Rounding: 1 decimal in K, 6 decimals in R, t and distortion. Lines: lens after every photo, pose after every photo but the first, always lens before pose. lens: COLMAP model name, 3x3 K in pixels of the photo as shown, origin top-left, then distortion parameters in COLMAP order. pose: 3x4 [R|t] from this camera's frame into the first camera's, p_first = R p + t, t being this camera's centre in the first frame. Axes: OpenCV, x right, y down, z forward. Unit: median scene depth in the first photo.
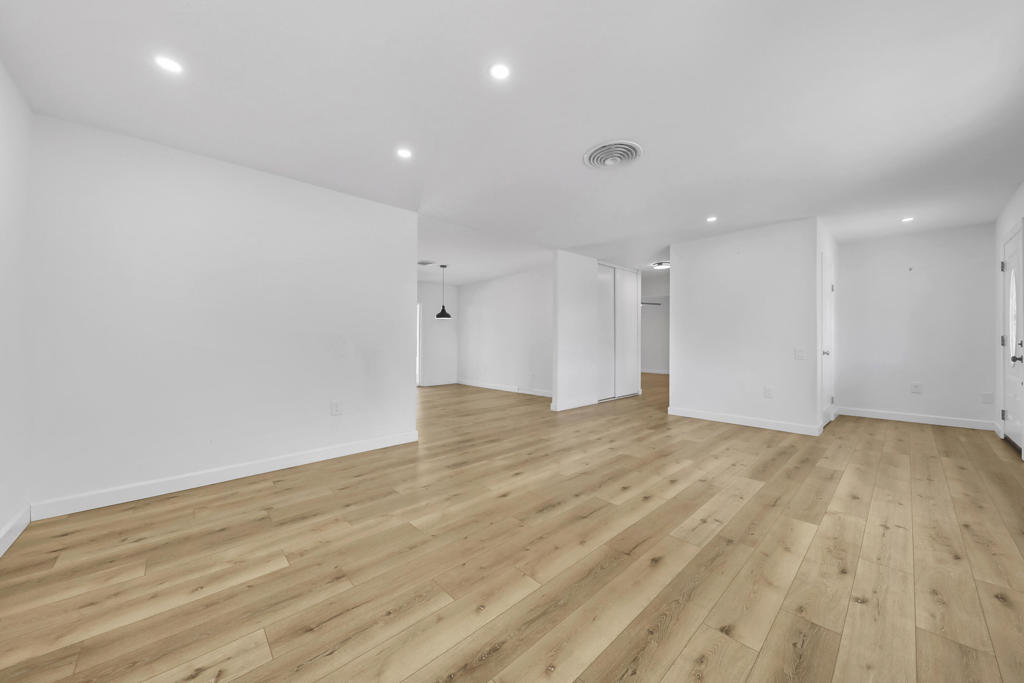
lens RADIAL K [[351.2, 0, 517.2], [0, 351.2, 342.0], [0, 0, 1]] dist [0.010963, -0.000183]
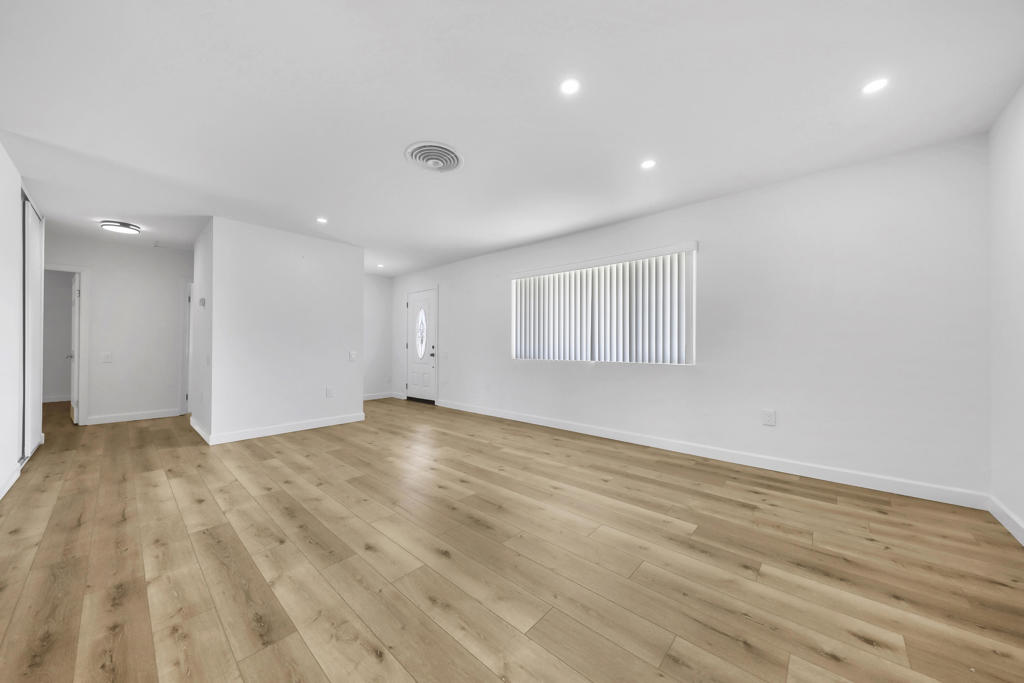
lens RADIAL K [[361.7, 0, 517.2], [0, 361.7, 342.3], [0, 0, 1]] dist [0.008076, -0.000617]
pose [[-0.085322, 0.008377, 0.996318, -0.904569], [0.006037, 0.999951, -0.007890, -0.000857], [-0.996335, 0.005342, -0.085369, 1.010090]]
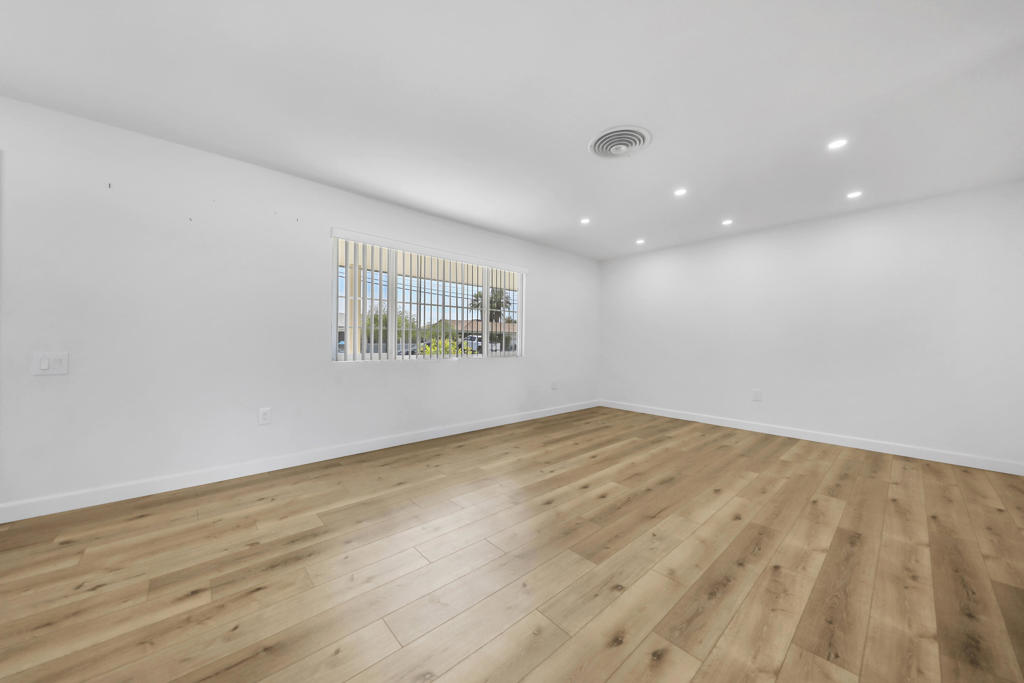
lens RADIAL K [[361.7, 0, 517.1], [0, 361.7, 342.2], [0, 0, 1]] dist [0.008076, -0.000617]
pose [[-0.999969, -0.007761, 0.001153, 0.636701], [-0.007749, 0.999922, 0.009778, -0.025265], [-0.001228, 0.009768, -0.999952, 2.331953]]
